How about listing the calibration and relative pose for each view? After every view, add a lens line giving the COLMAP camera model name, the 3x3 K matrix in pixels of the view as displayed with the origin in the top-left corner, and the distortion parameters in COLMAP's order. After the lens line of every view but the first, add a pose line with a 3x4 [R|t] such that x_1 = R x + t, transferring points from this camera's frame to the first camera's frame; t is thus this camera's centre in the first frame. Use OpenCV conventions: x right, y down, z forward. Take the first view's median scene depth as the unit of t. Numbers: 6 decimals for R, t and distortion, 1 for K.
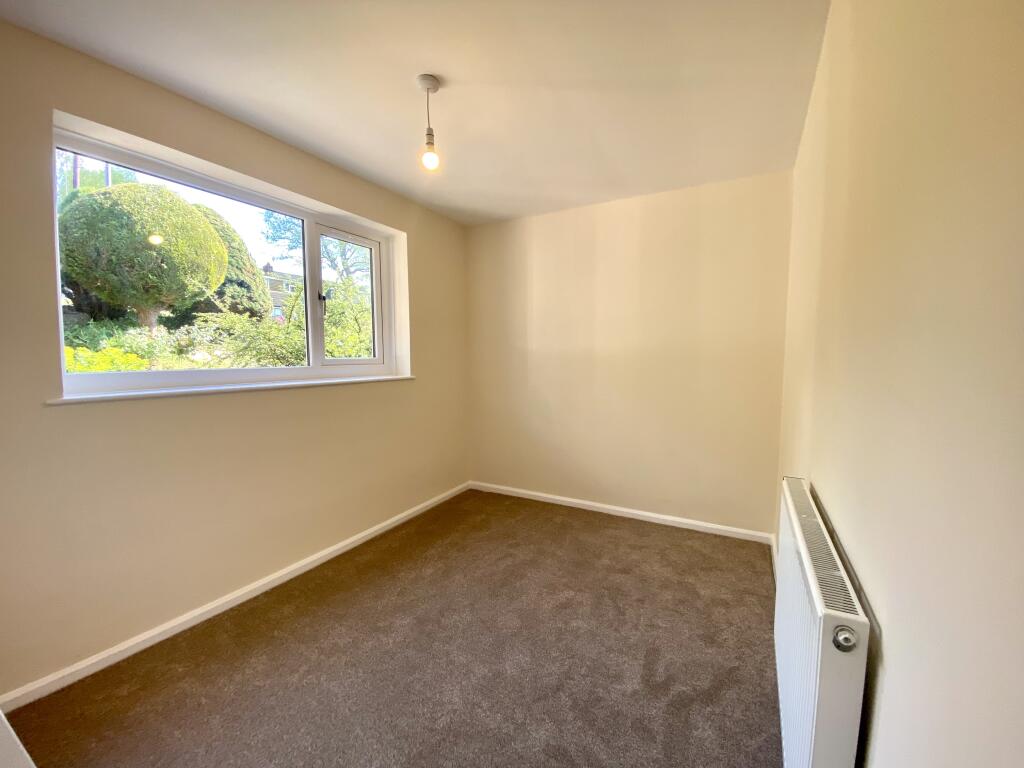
lens RADIAL K [[419.9, 0, 511.3], [0, 419.9, 385.2], [0, 0, 1]] dist [0.000545, -0.000358]
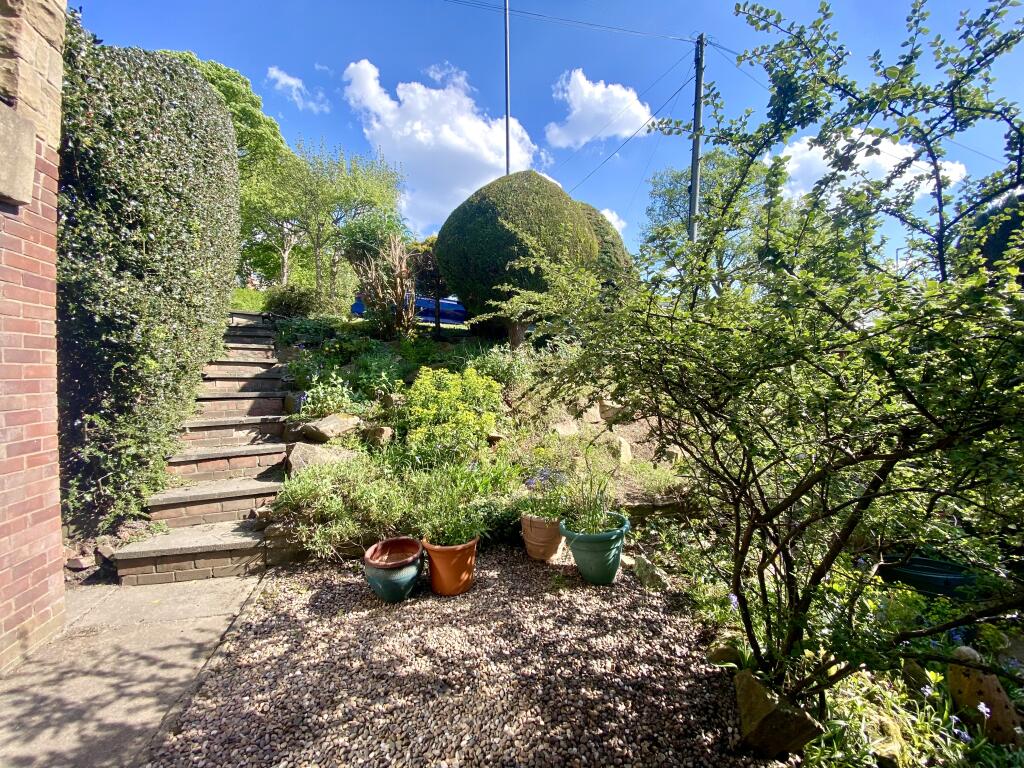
lens RADIAL K [[417.0, 0, 512.4], [0, 417.0, 382.8], [0, 0, 1]] dist [-0.000220, -0.000029]
pose [[0.681187, 0.008613, -0.732059, -0.243299], [-0.048010, 0.998304, -0.032929, -0.032225], [0.730534, 0.057577, 0.680445, 0.415814]]
